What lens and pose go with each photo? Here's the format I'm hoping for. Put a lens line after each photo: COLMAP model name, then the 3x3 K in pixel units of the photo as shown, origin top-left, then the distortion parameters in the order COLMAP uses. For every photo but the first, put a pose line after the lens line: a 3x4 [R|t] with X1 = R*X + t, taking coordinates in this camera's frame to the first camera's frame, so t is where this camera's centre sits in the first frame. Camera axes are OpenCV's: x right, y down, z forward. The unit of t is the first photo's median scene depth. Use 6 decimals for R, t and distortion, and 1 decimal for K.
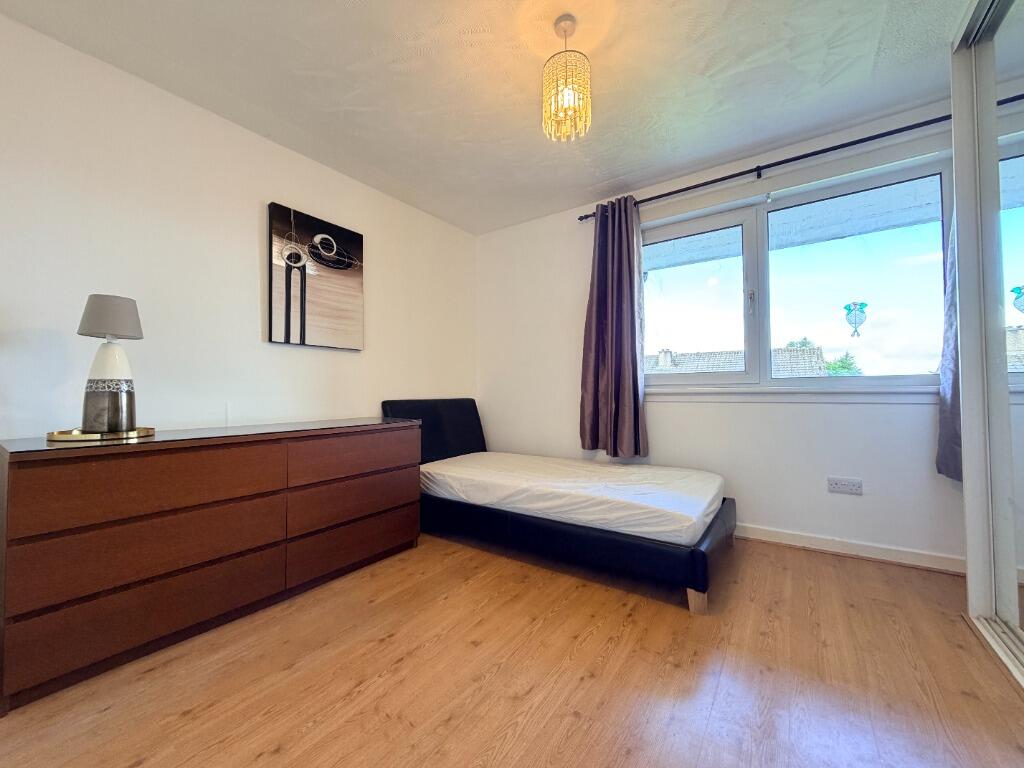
lens RADIAL K [[409.4, 0, 508.6], [0, 409.4, 381.2], [0, 0, 1]] dist [0.001599, 0.000169]
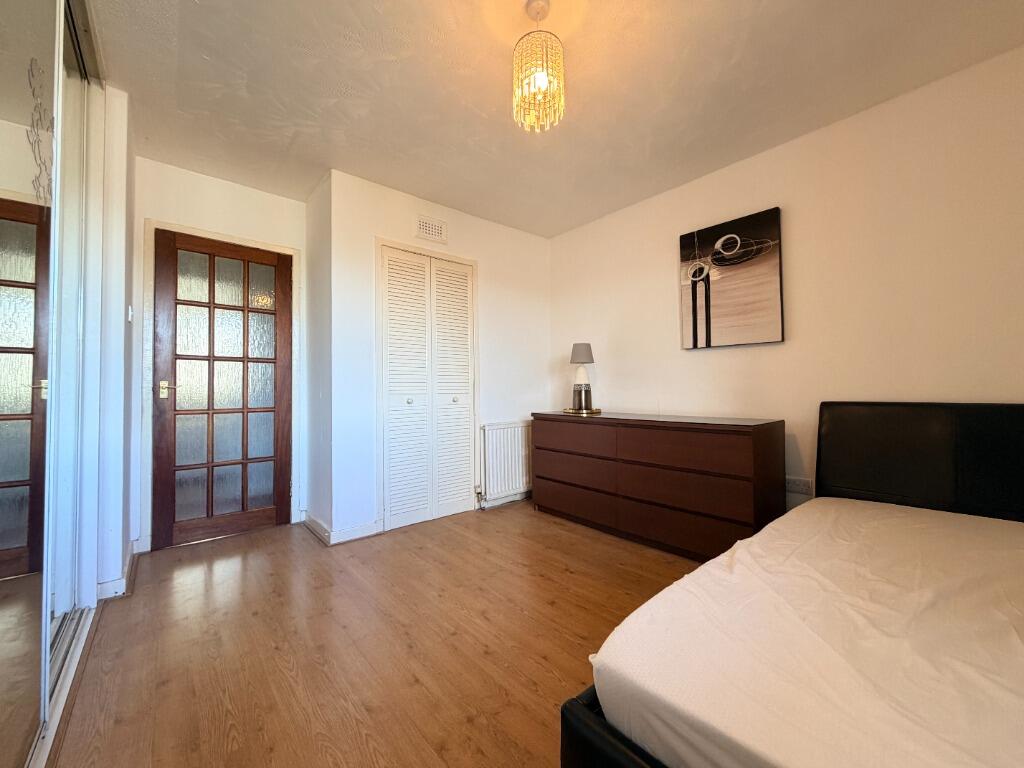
lens RADIAL K [[409.4, 0, 508.6], [0, 409.4, 381.2], [0, 0, 1]] dist [0.001599, 0.000169]
pose [[-0.257996, -0.016044, -0.966013, 0.761925], [0.030784, 0.999218, -0.024817, 0.014100], [0.965655, -0.036140, -0.257301, 0.826928]]
